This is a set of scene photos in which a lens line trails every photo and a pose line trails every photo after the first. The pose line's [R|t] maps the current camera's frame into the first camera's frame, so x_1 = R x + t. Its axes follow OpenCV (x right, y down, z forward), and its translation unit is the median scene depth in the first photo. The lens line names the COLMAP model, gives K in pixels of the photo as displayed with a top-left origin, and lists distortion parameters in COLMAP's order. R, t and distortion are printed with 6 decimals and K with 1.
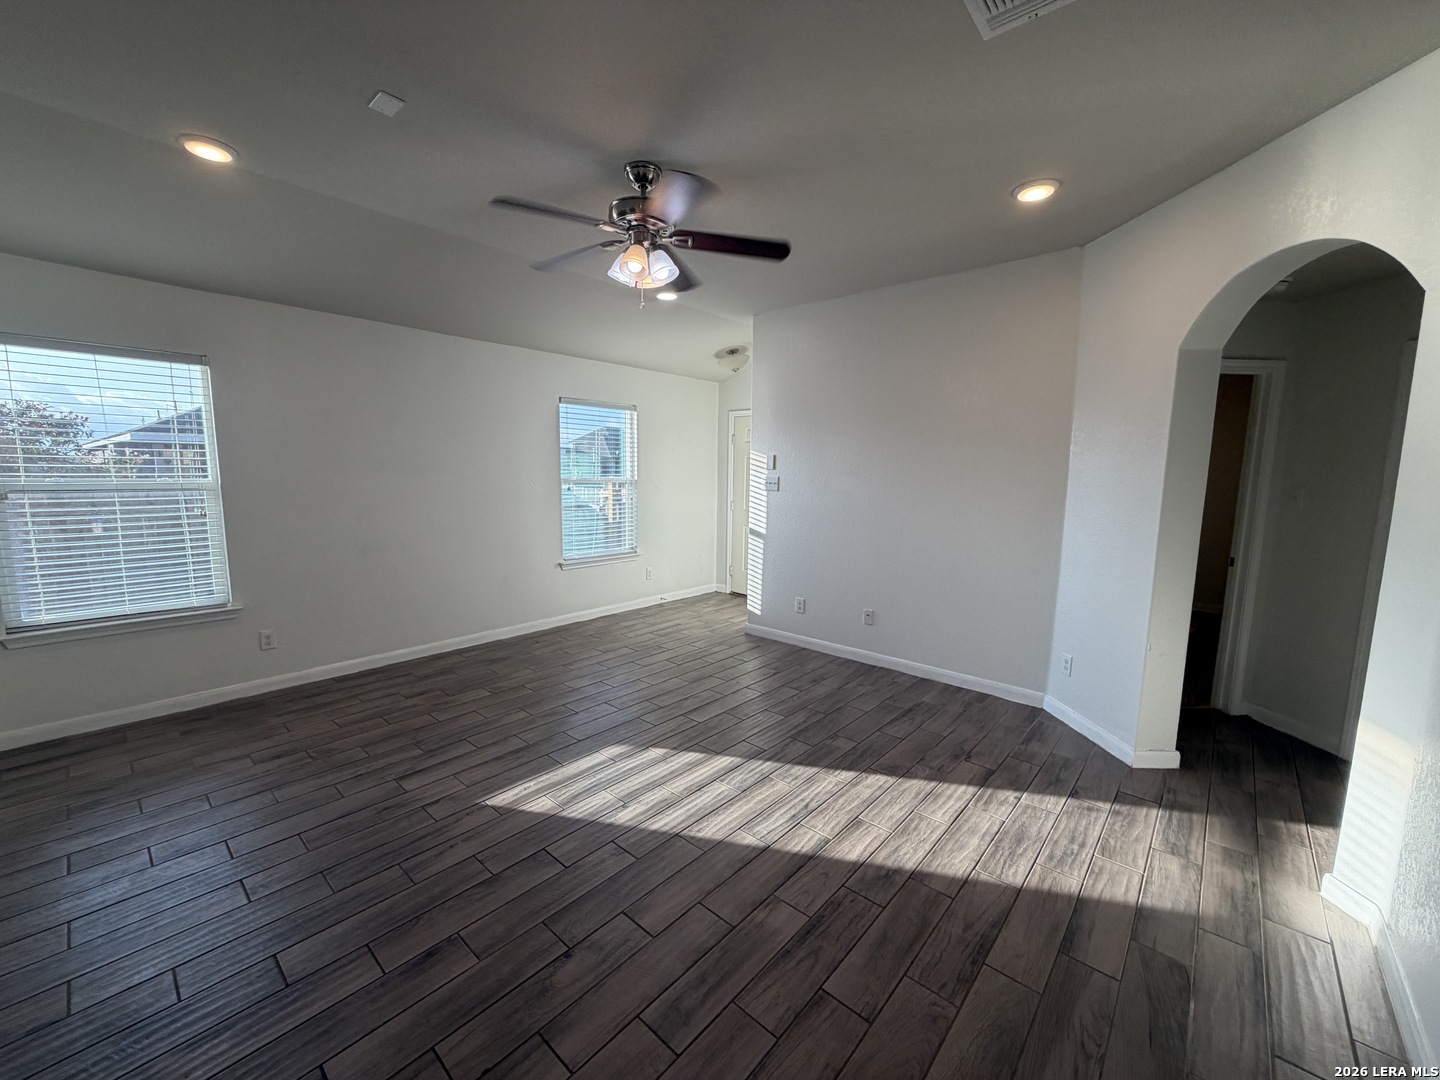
lens RADIAL K [[574.0, 0, 718.9], [0, 574.0, 539.8], [0, 0, 1]] dist [-0.000984, 0.000360]
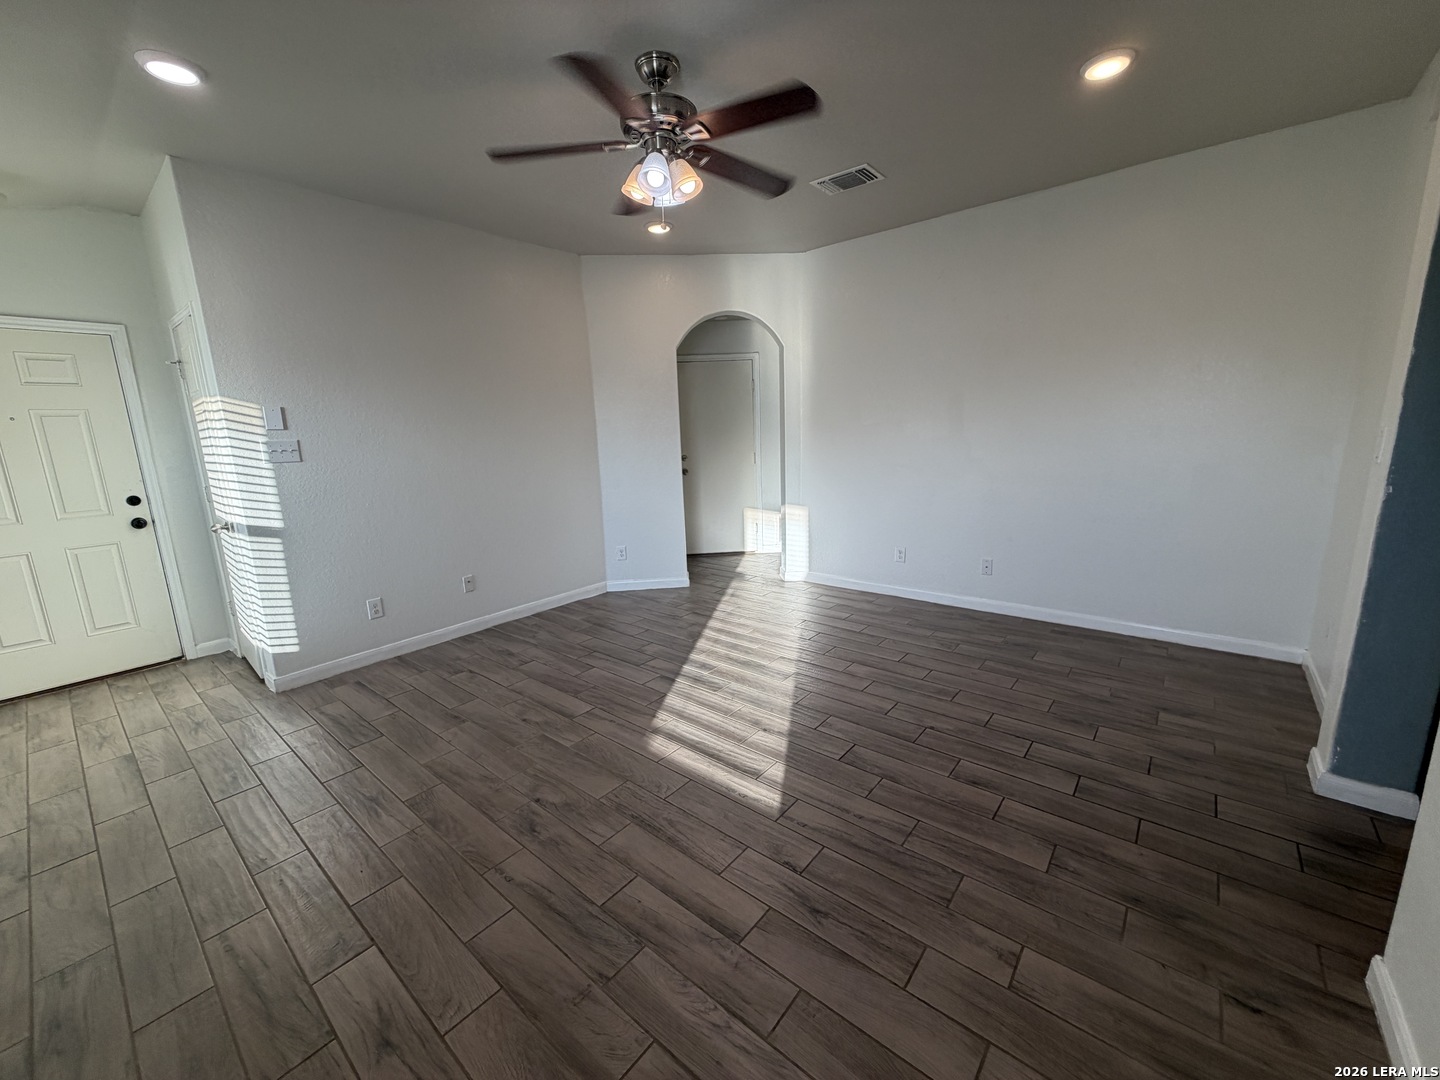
lens RADIAL K [[571.3, 0, 710.1], [0, 571.3, 548.0], [0, 0, 1]] dist [0.000274, 0.000275]
pose [[-0.027114, -0.220821, 0.974937, -0.799730], [0.157392, 0.962188, 0.222310, -0.083374], [-0.987164, 0.159475, 0.008667, 0.733043]]
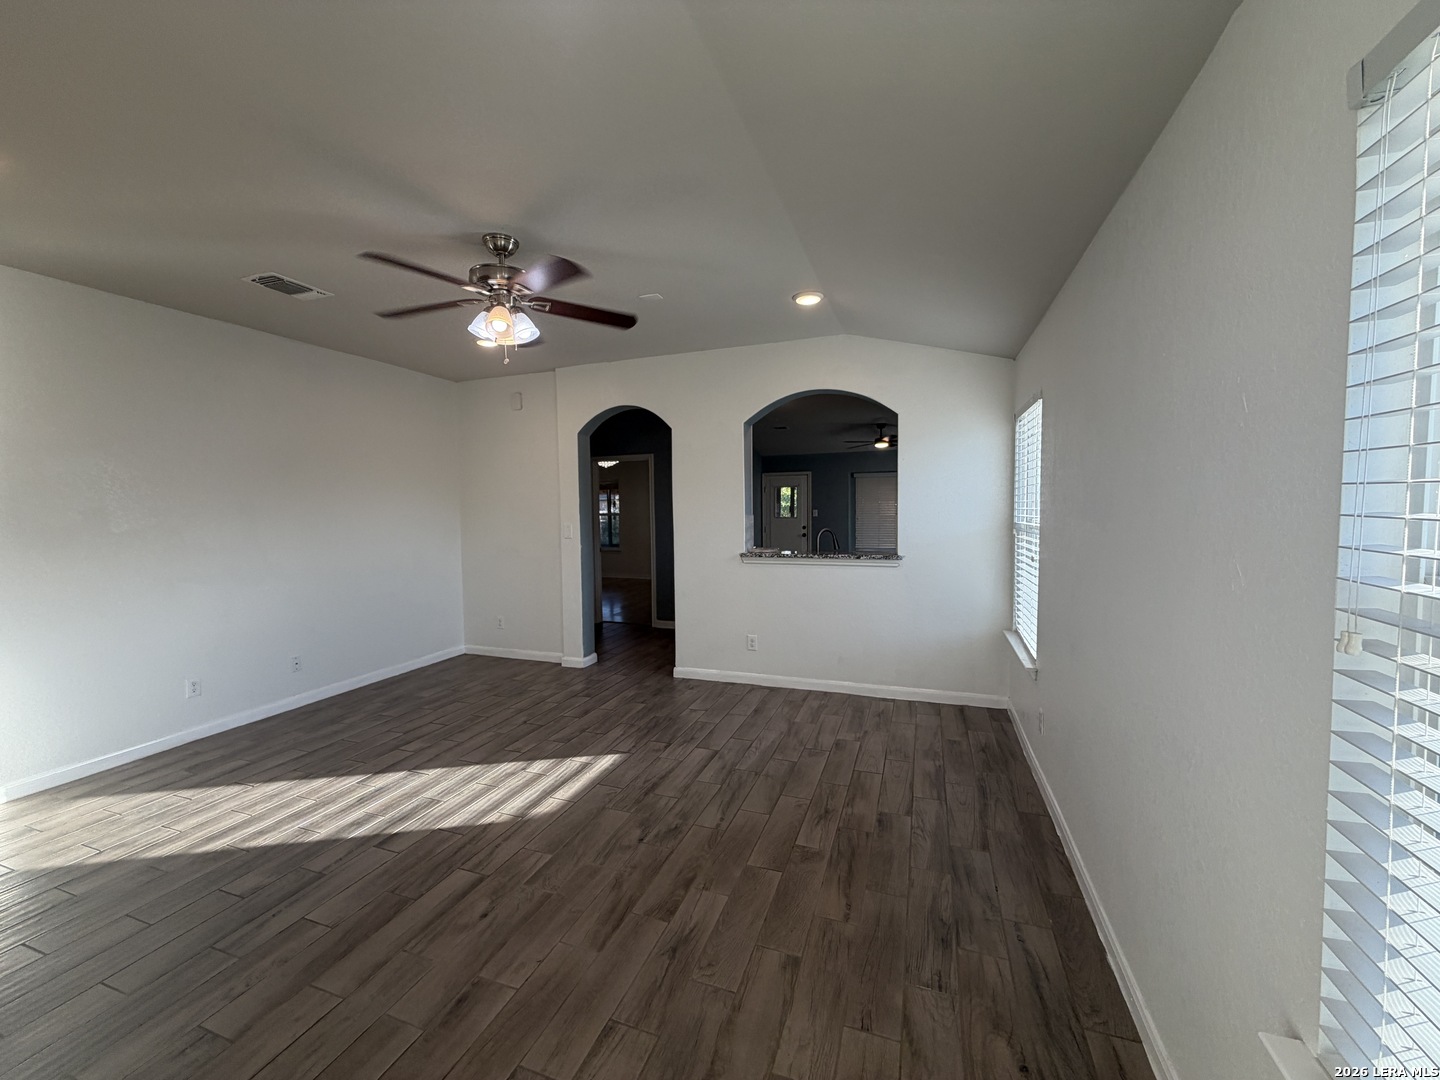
lens RADIAL K [[574.0, 0, 718.9], [0, 574.0, 539.8], [0, 0, 1]] dist [-0.000984, 0.000360]
pose [[-0.927268, 0.021499, -0.373779, -0.070249], [-0.043835, 0.985249, 0.165415, -0.201251], [0.371822, 0.169769, -0.912648, 1.602793]]
